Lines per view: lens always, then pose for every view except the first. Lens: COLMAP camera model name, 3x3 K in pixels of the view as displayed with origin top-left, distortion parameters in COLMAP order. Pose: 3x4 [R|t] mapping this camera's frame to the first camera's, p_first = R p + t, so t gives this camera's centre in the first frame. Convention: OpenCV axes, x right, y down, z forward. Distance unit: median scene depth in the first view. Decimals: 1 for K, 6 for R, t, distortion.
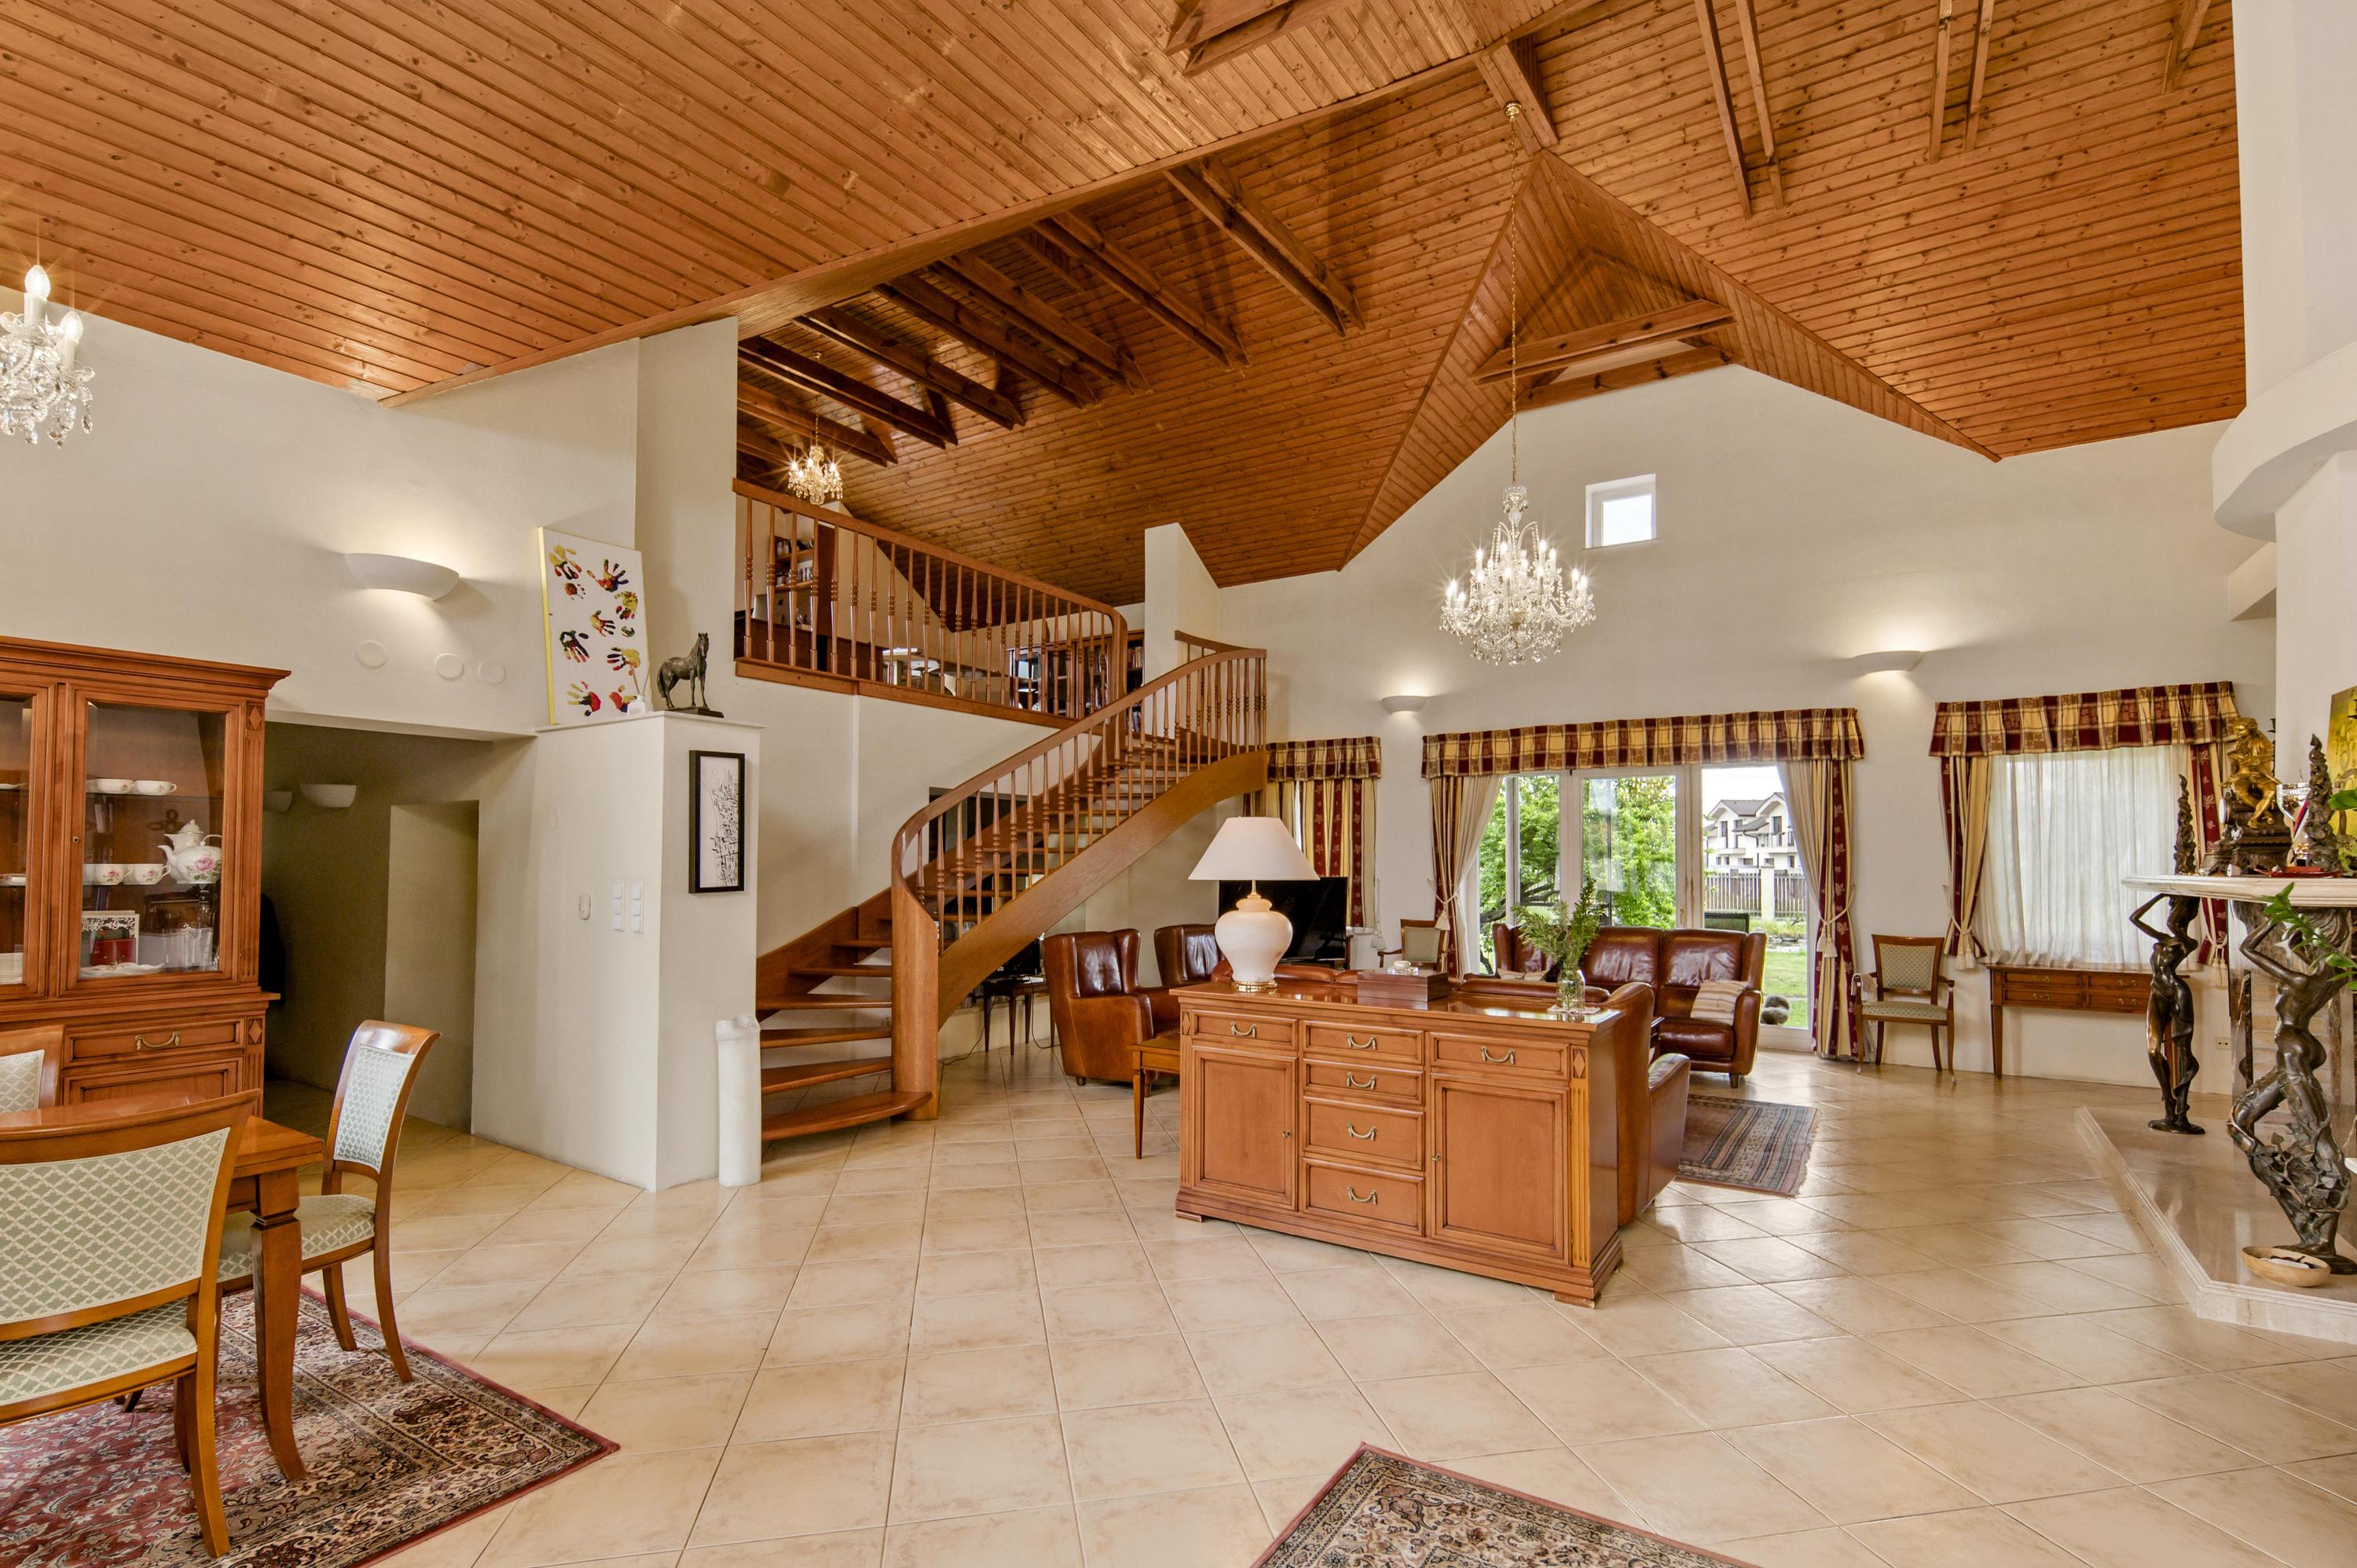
lens RADIAL K [[1048.1, 0, 1193.4], [0, 1048.1, 841.9], [0, 0, 1]] dist [0.005325, -0.000704]
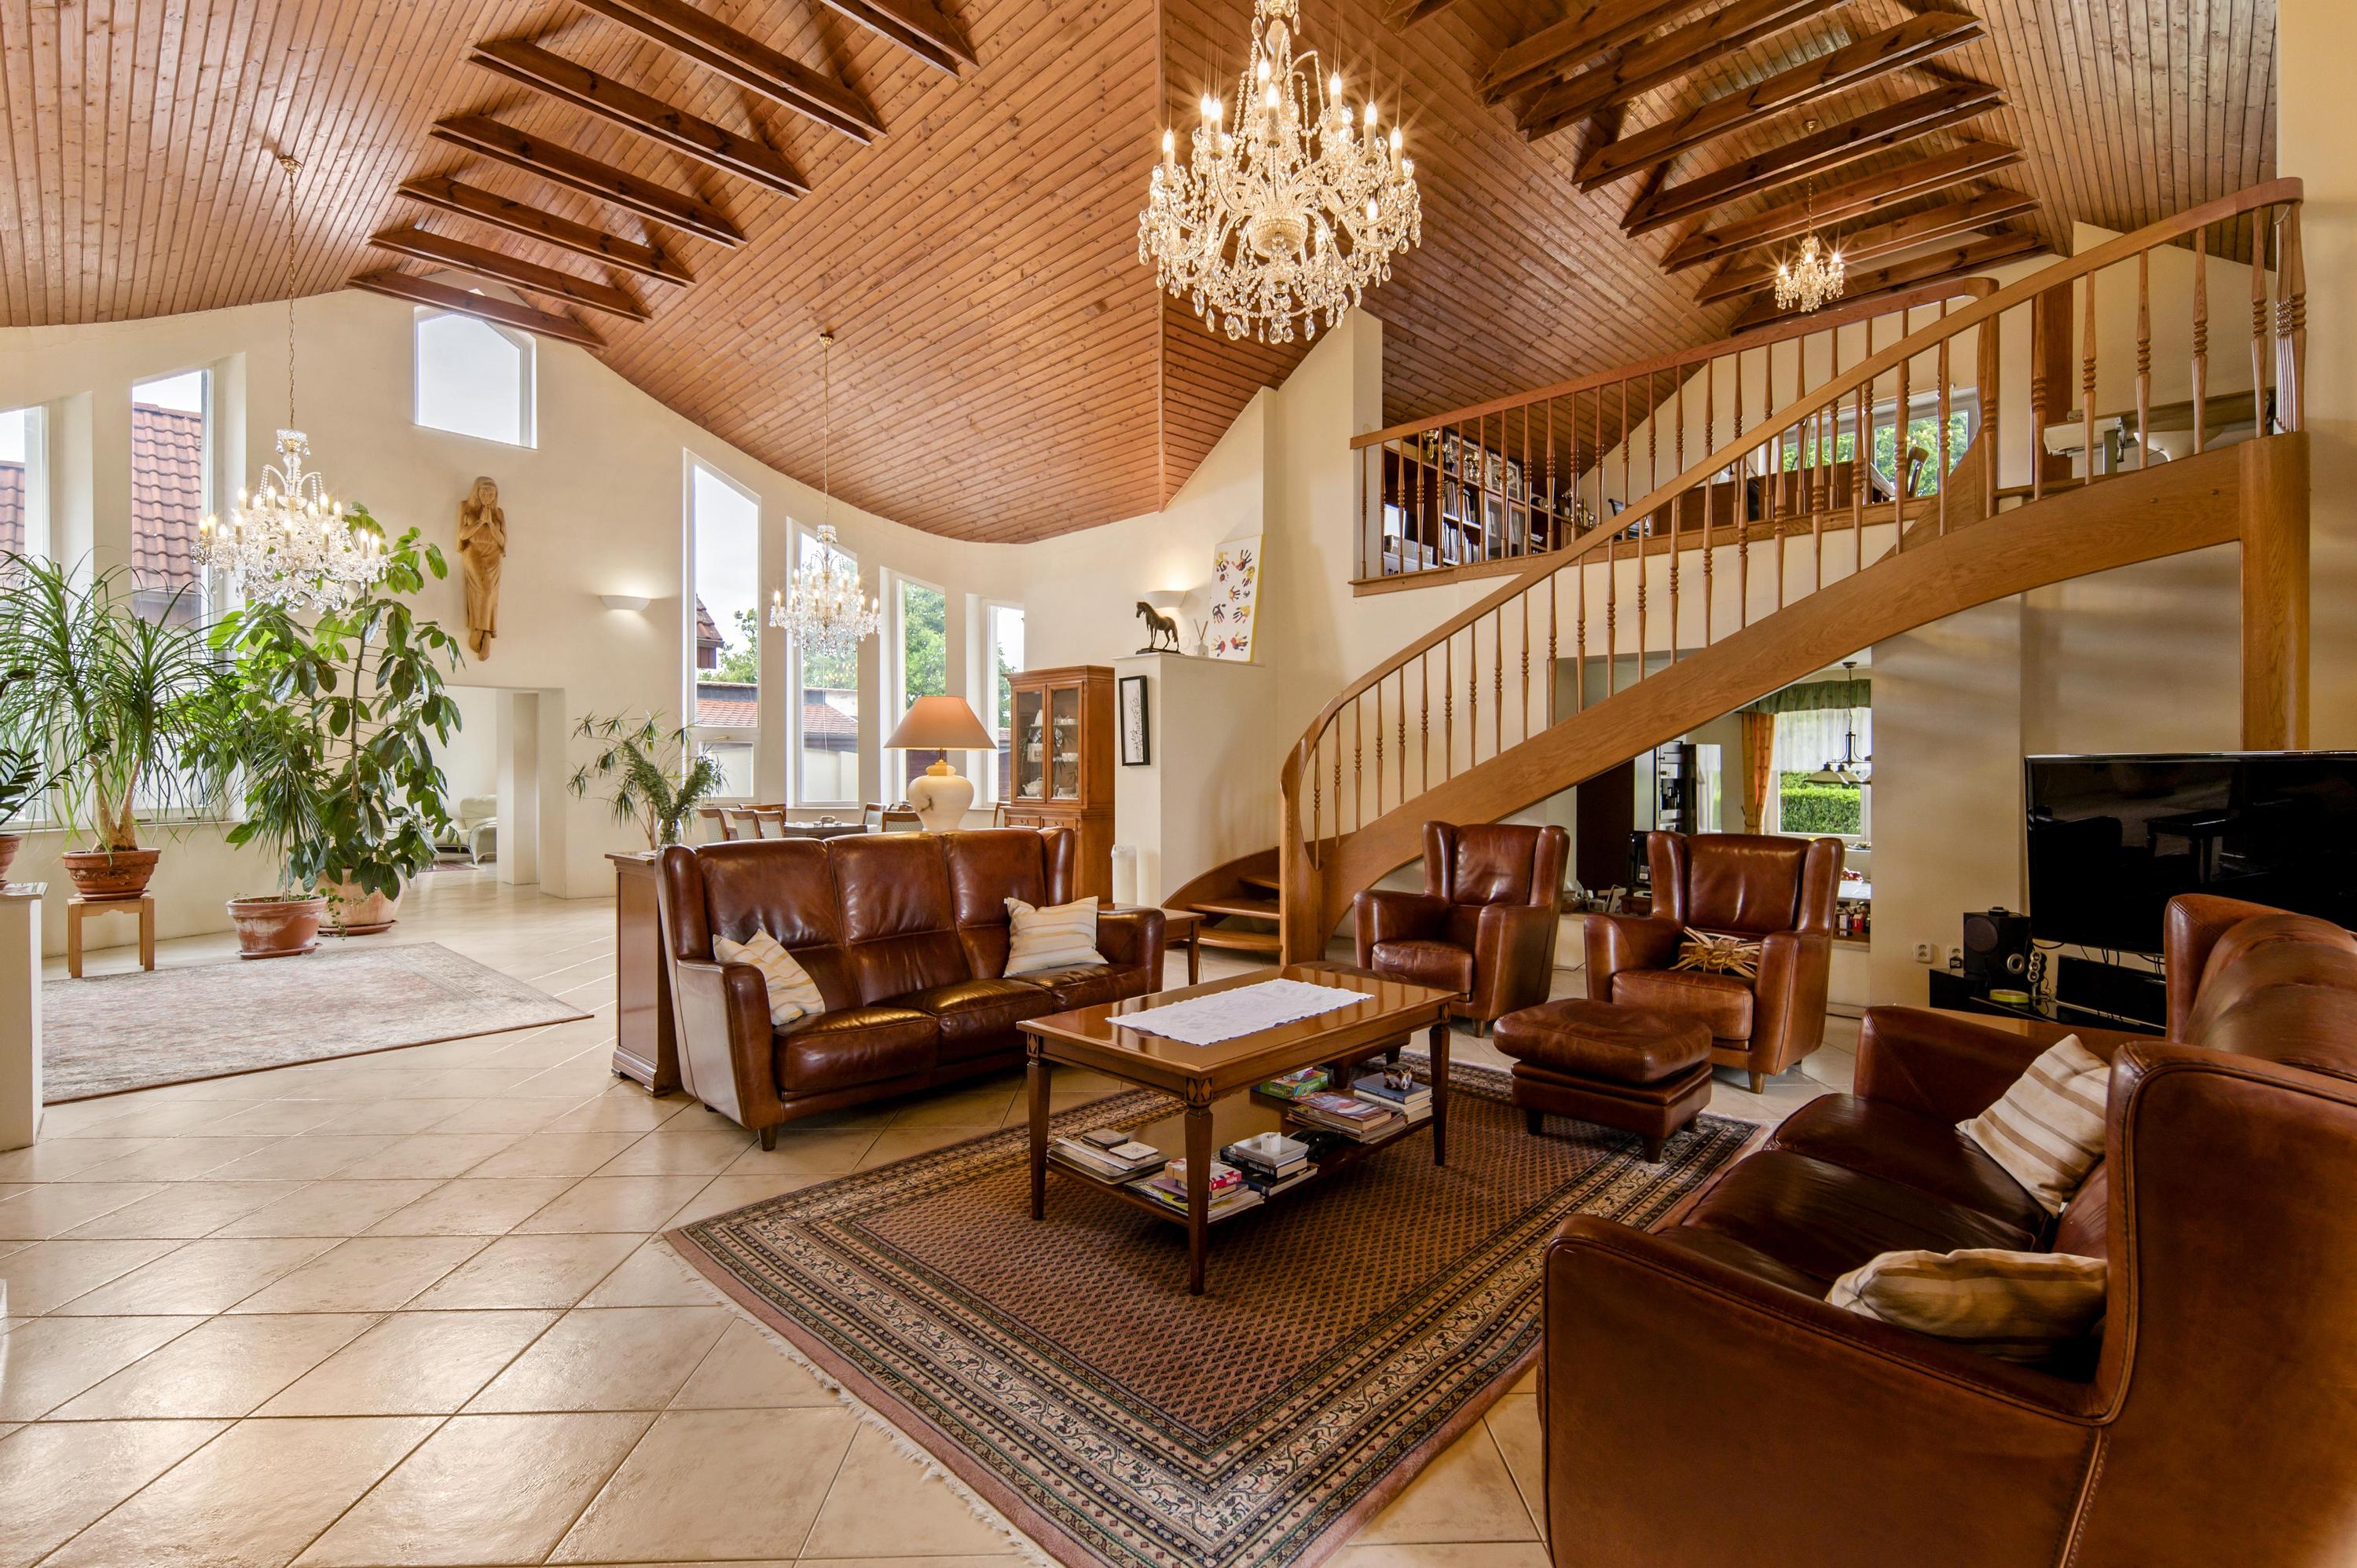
lens RADIAL K [[1048.1, 0, 1212.9], [0, 1048.1, 778.2], [0, 0, 1]] dist [0.005325, -0.000704]
pose [[-0.160904, 0.002680, -0.986966, 0.665884], [0.019895, 0.999802, -0.000528, 0.043194], [0.986770, -0.019721, -0.160925, 0.842282]]
